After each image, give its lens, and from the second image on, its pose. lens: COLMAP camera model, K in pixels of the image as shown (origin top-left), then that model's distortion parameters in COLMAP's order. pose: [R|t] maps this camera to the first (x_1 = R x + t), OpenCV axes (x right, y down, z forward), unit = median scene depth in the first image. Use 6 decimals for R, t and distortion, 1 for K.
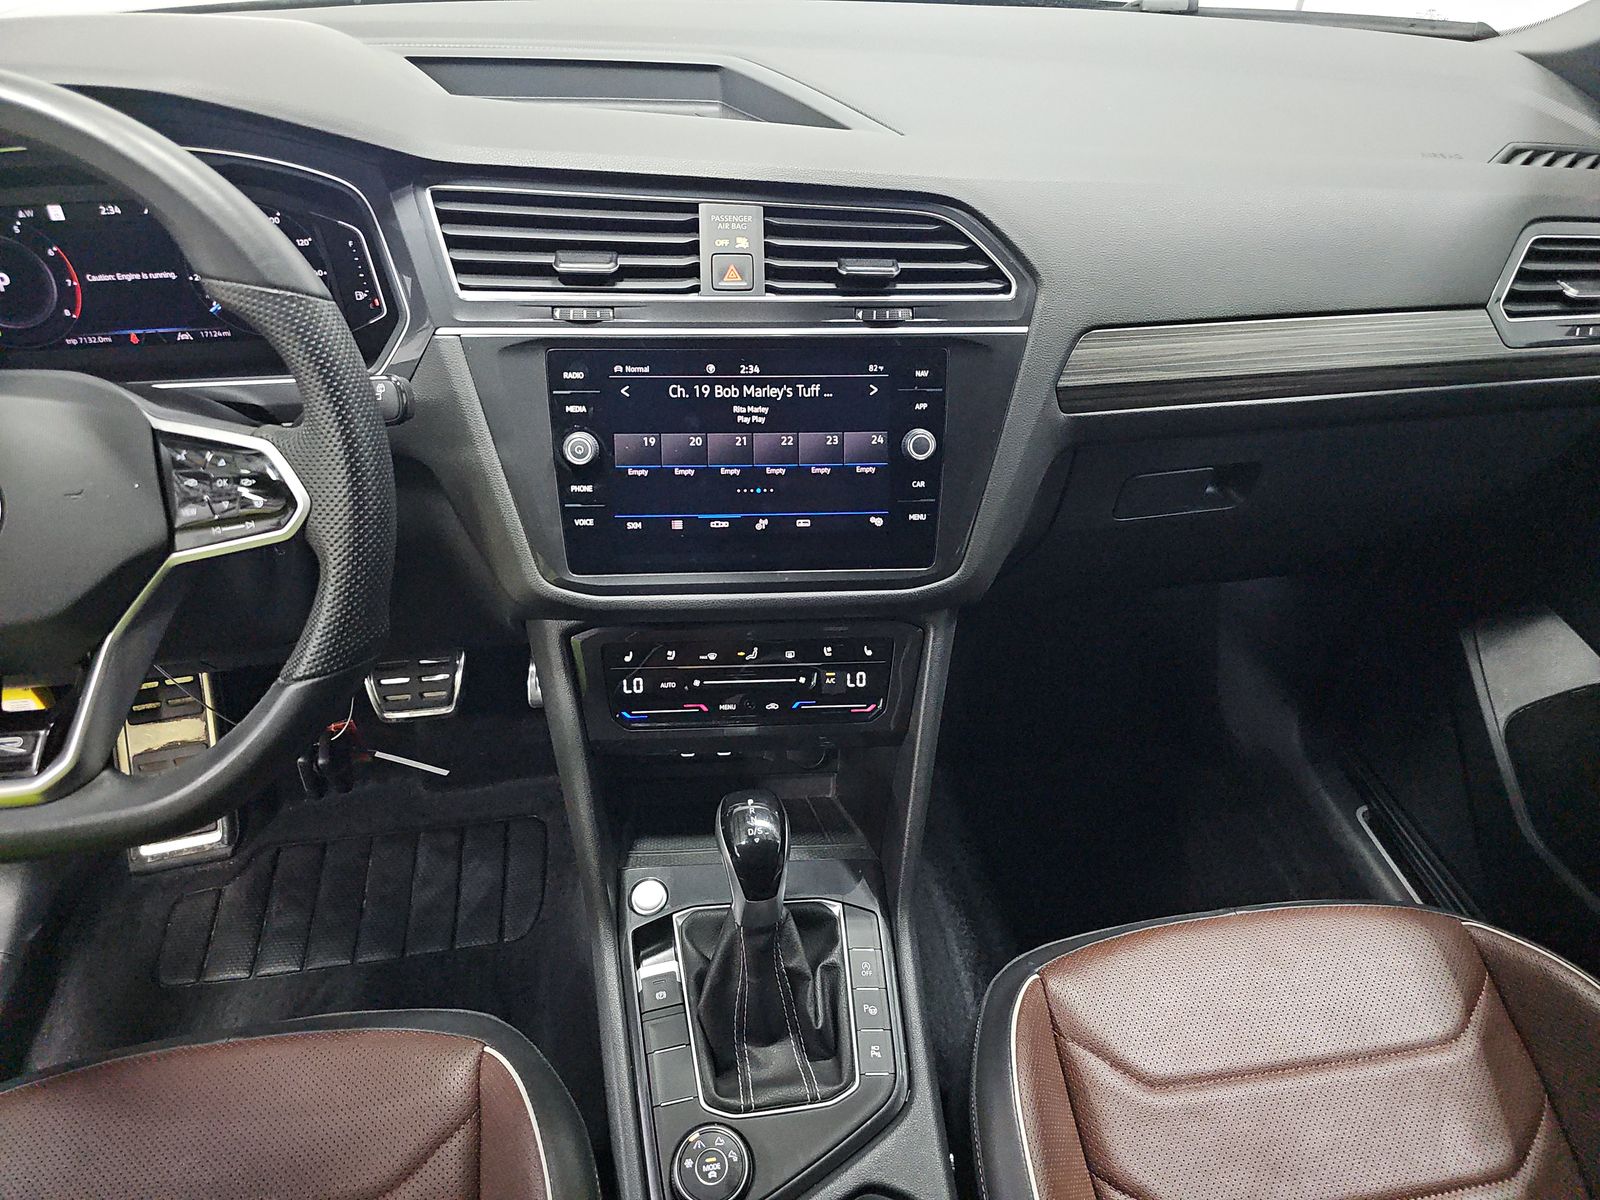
lens RADIAL K [[1051.4, 0, 804.6], [0, 1051.4, 614.5], [0, 0, 1]] dist [0.022462, -0.031480]
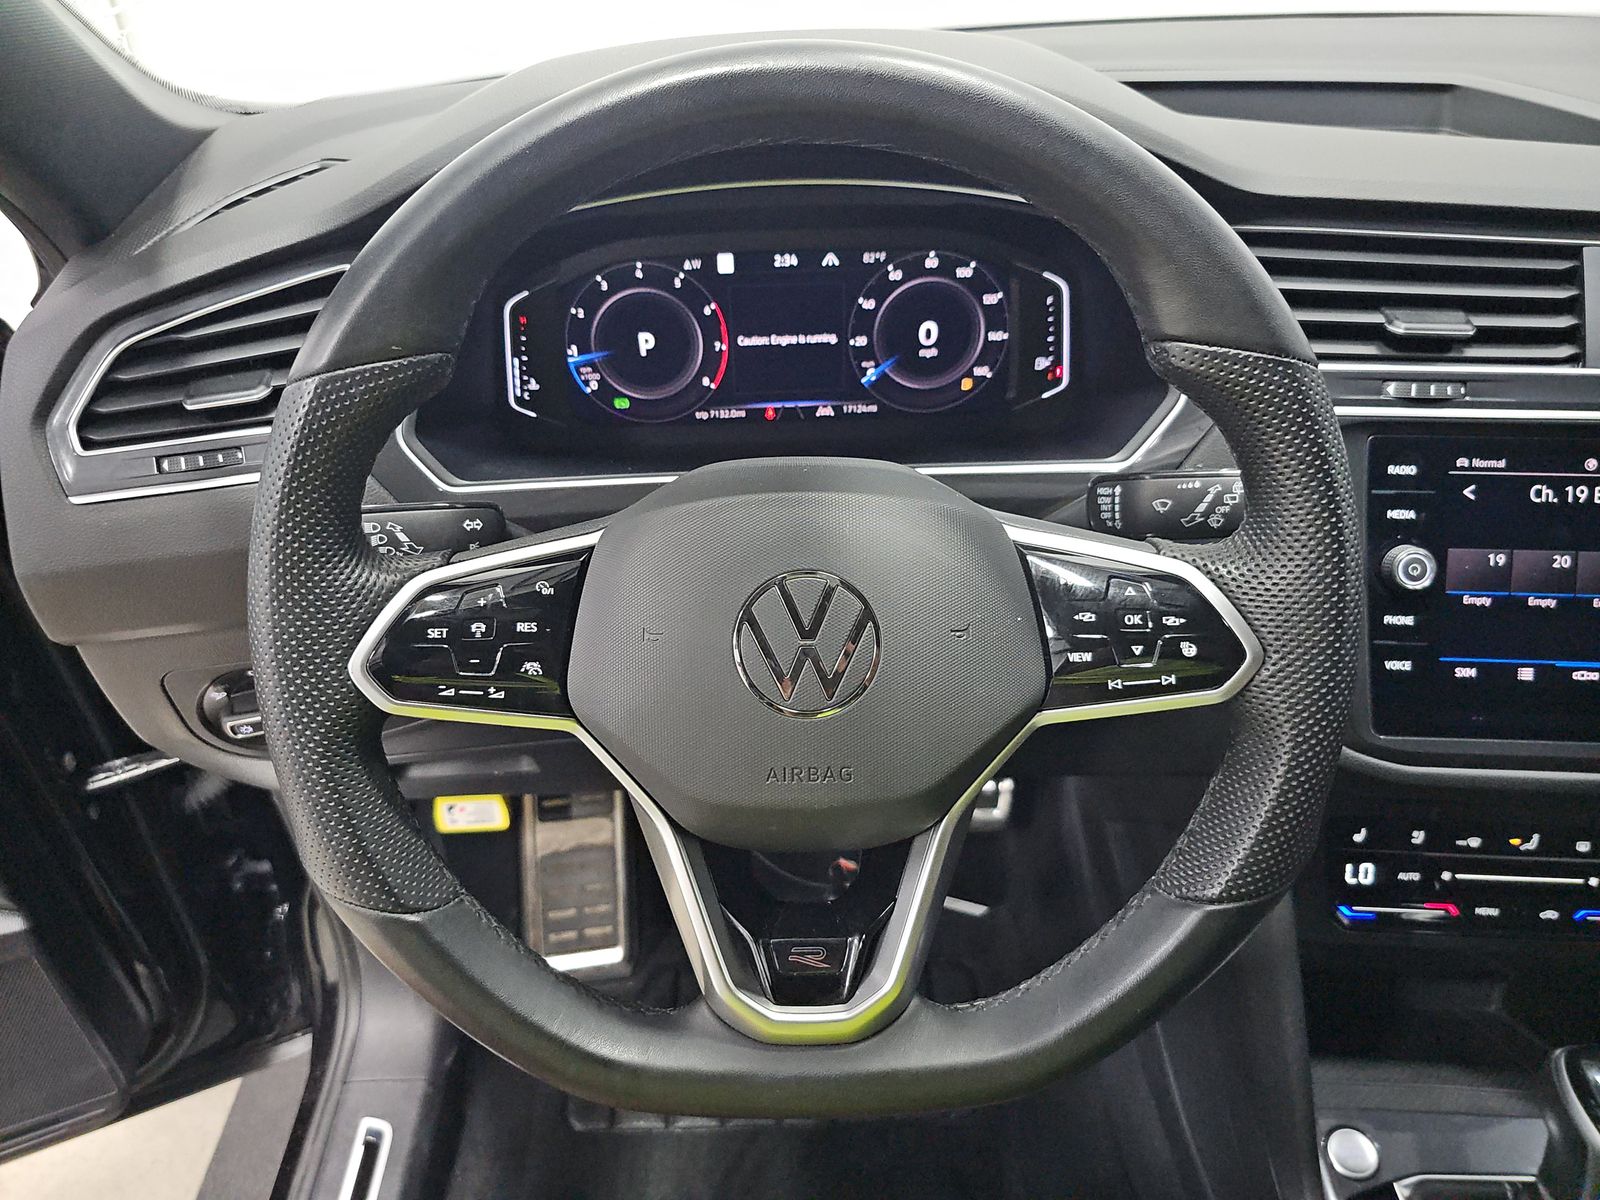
lens RADIAL K [[1051.4, 0, 782.3], [0, 1051.4, 598.5], [0, 0, 1]] dist [0.022462, -0.031480]
pose [[0.986973, 0.042349, -0.155214, -0.517223], [-0.054395, 0.995758, -0.074204, -0.055527], [0.151414, 0.081680, 0.985090, 0.199531]]
